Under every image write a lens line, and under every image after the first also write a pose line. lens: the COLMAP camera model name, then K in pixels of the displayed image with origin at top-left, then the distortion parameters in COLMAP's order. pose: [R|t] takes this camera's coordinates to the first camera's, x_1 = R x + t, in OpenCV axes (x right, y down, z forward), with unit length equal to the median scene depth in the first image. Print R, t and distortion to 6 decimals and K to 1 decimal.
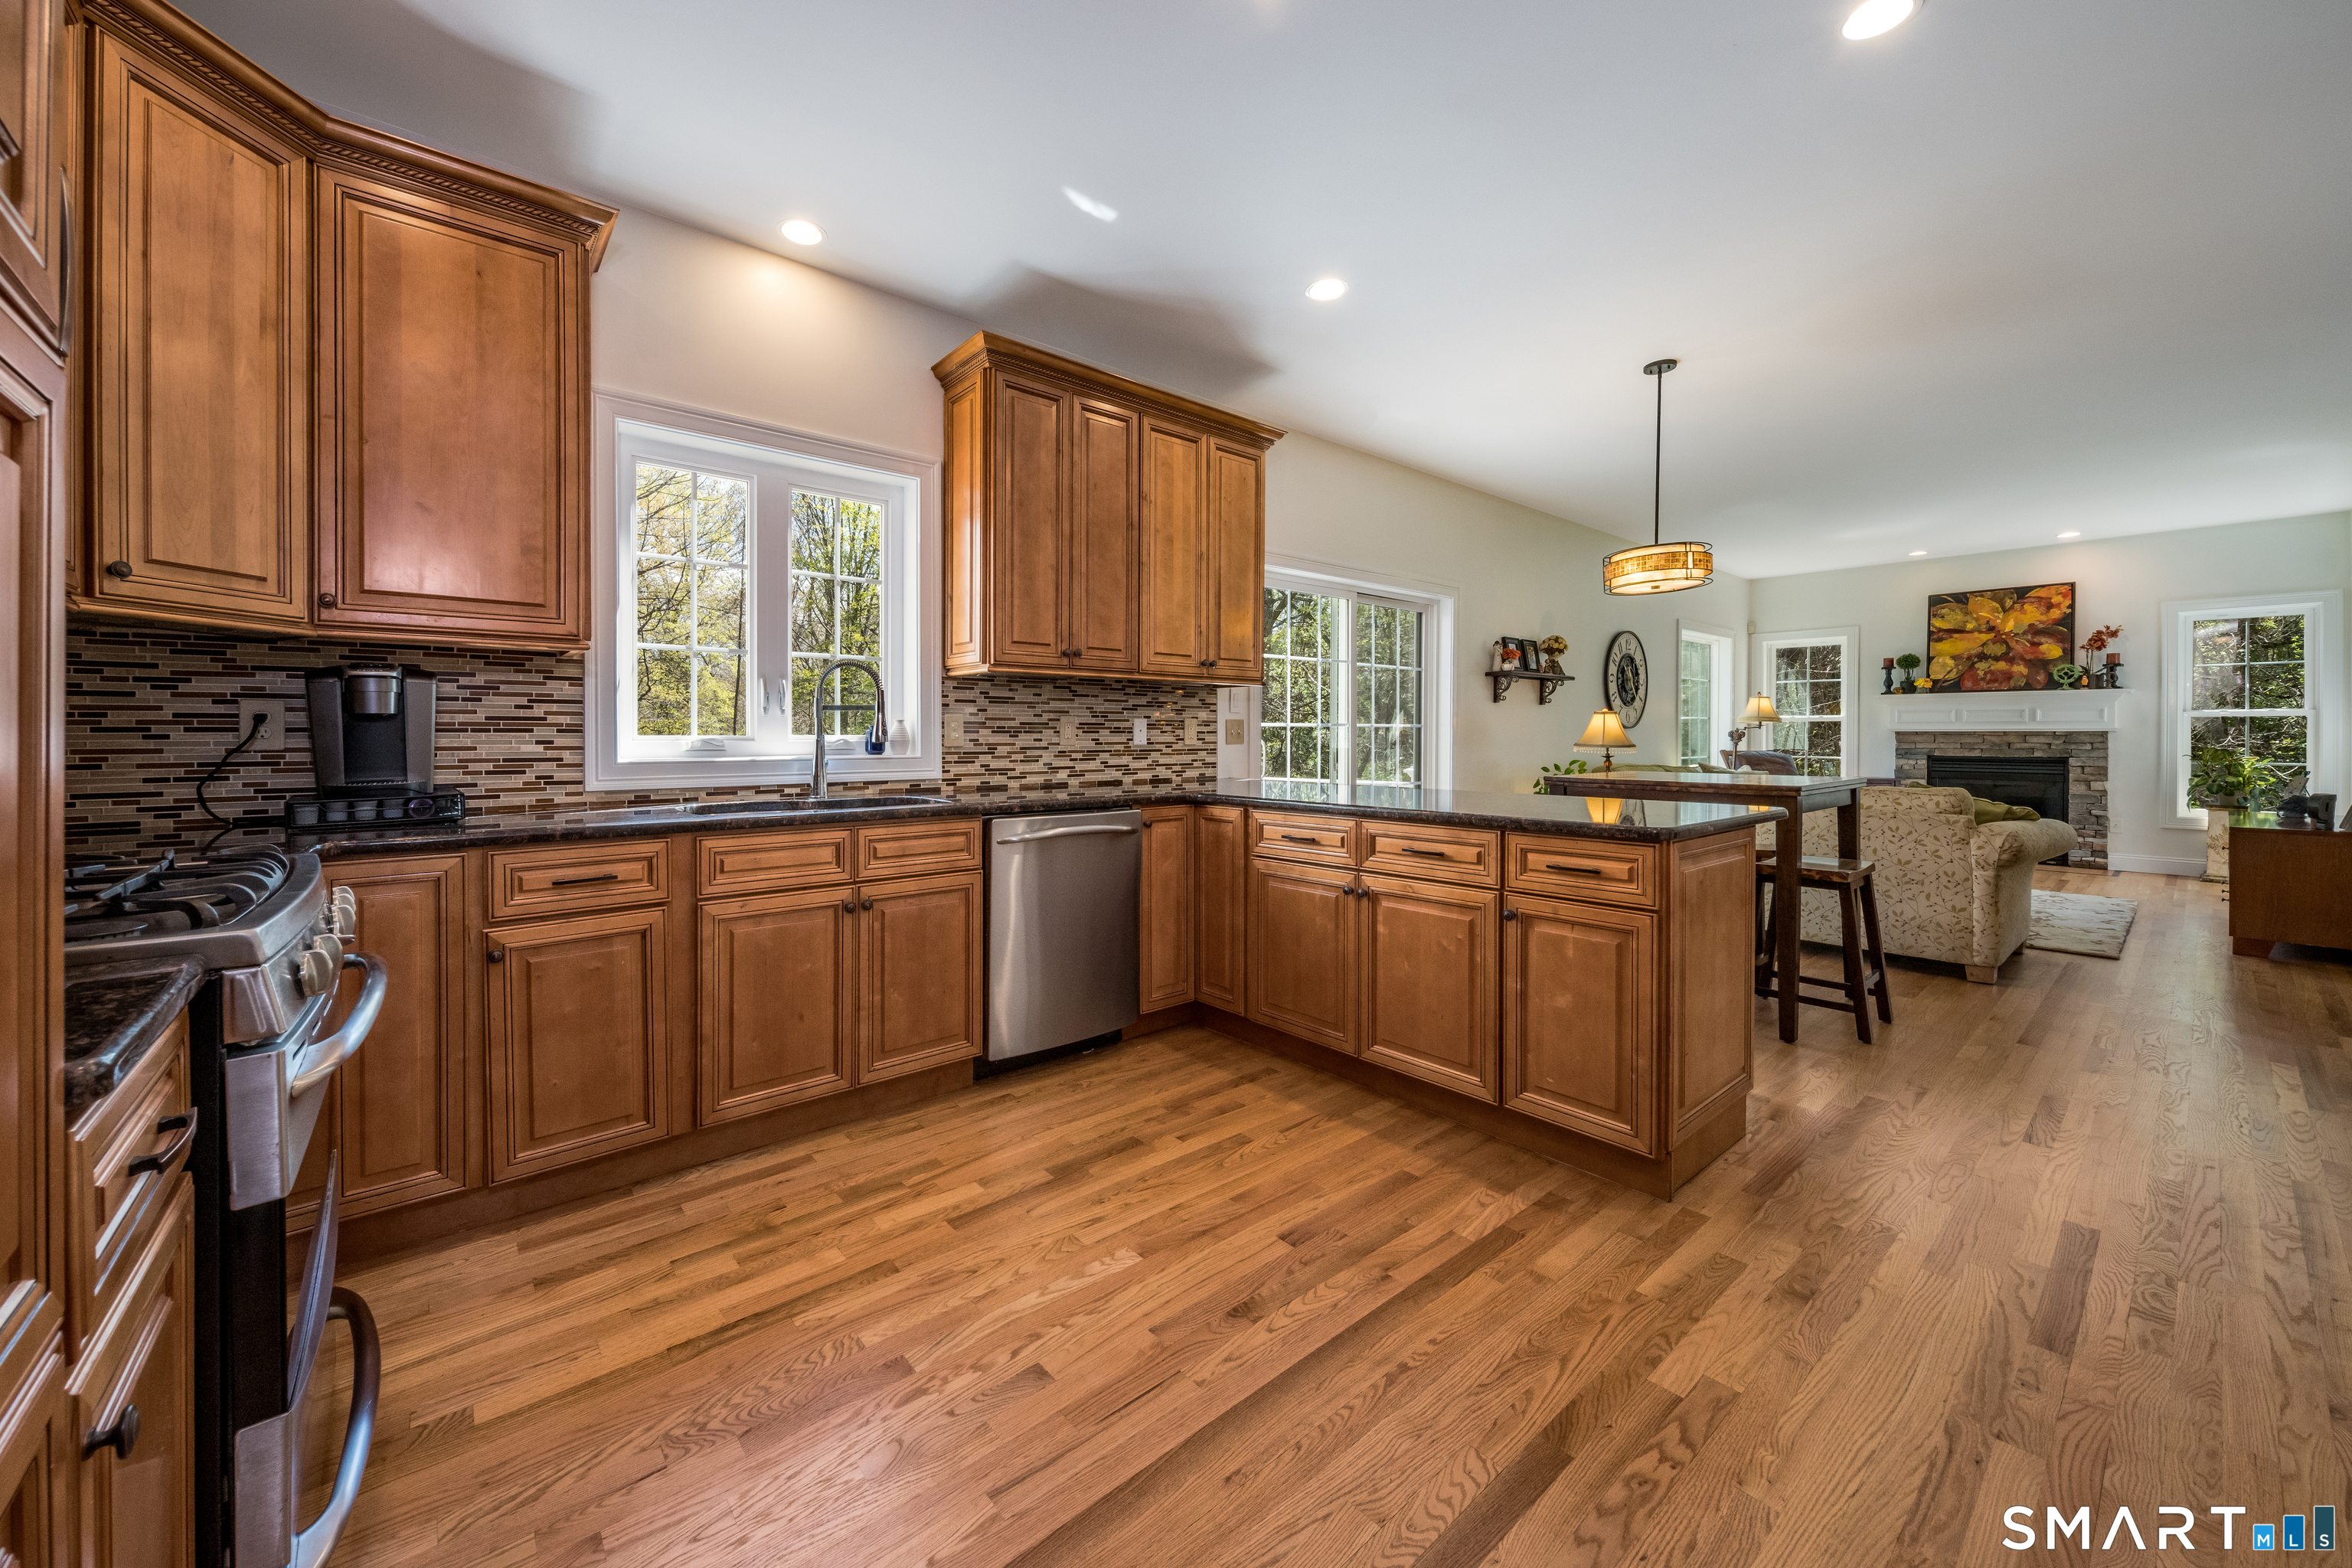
lens RADIAL K [[909.0, 0, 1099.0], [0, 909.0, 749.7], [0, 0, 1]] dist [0.000099, -0.000241]
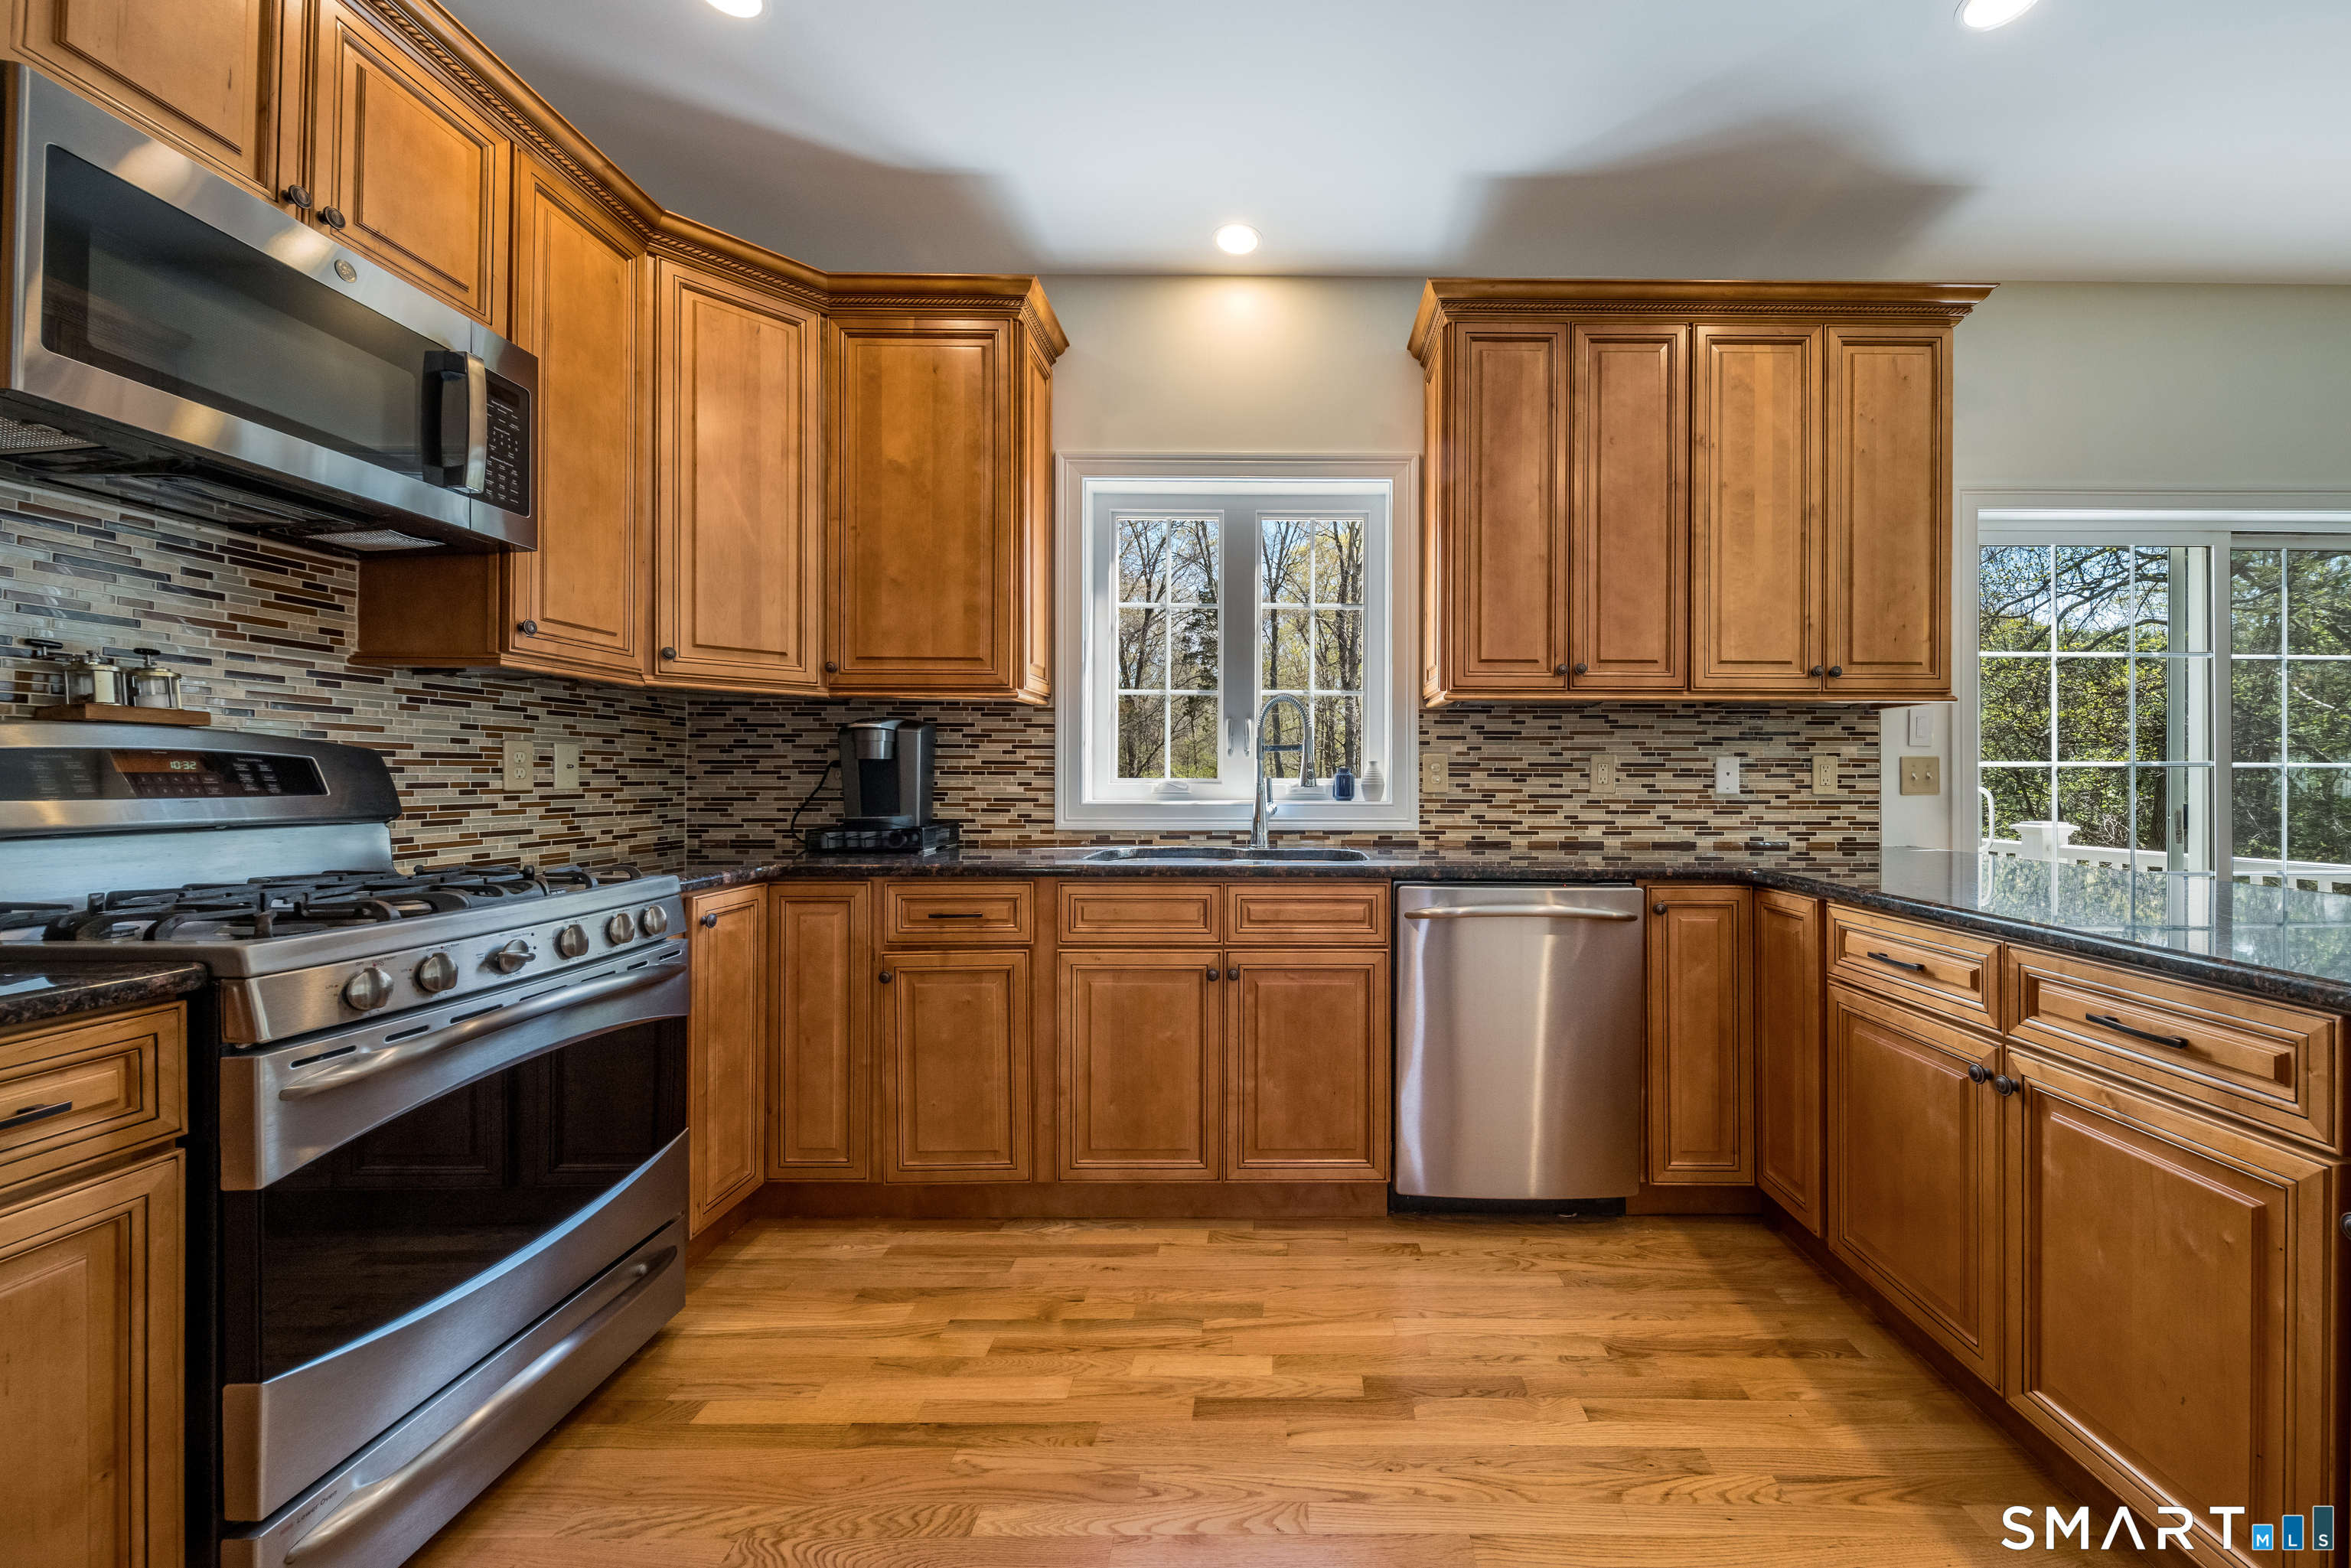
lens RADIAL K [[884.9, 0, 1239.5], [0, 884.9, 777.6], [0, 0, 1]] dist [0.004053, -0.000139]
pose [[0.780833, 0.002714, -0.624733, 0.235040], [-0.013767, 0.999822, -0.012864, -0.005092], [0.624588, 0.018645, 0.780732, 0.290631]]
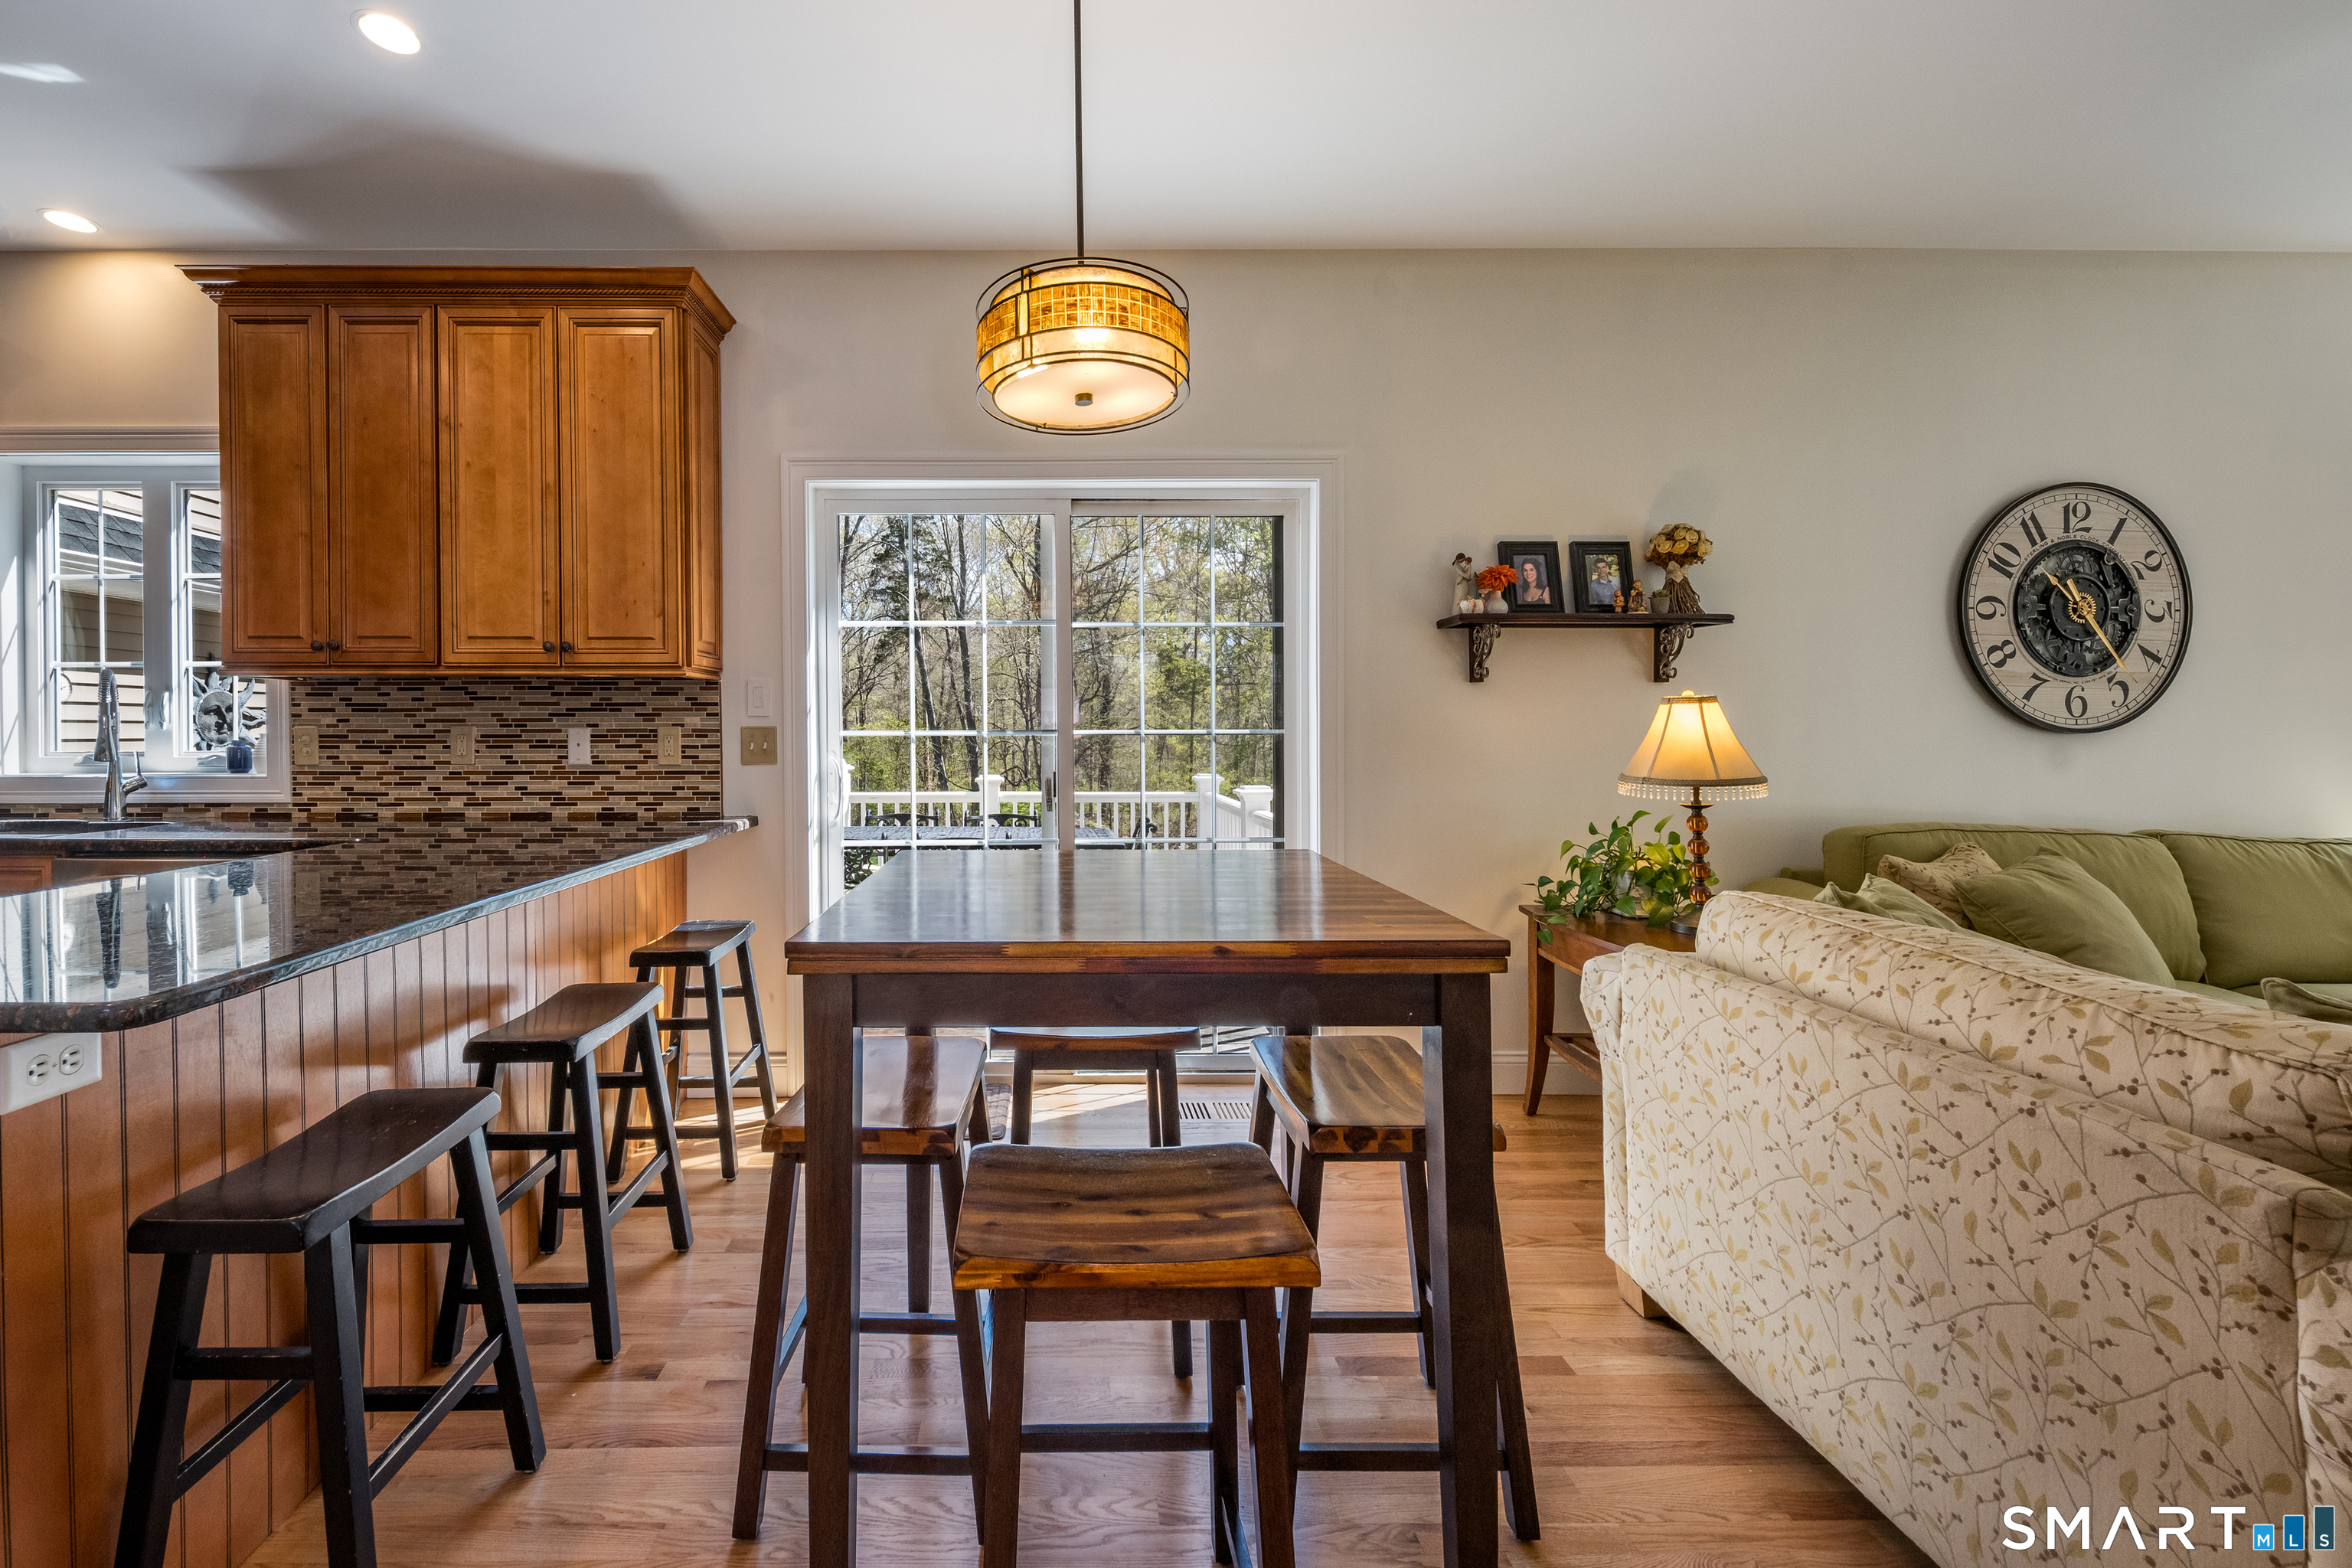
lens RADIAL K [[1030.2, 0, 1003.3], [0, 1030.2, 740.1], [0, 0, 1]] dist [0.012866, -0.011573]
pose [[0.772311, 0.003958, -0.635233, 1.067200], [-0.007578, 0.999967, -0.002982, -0.032266], [0.635200, 0.007116, 0.772315, 0.766533]]
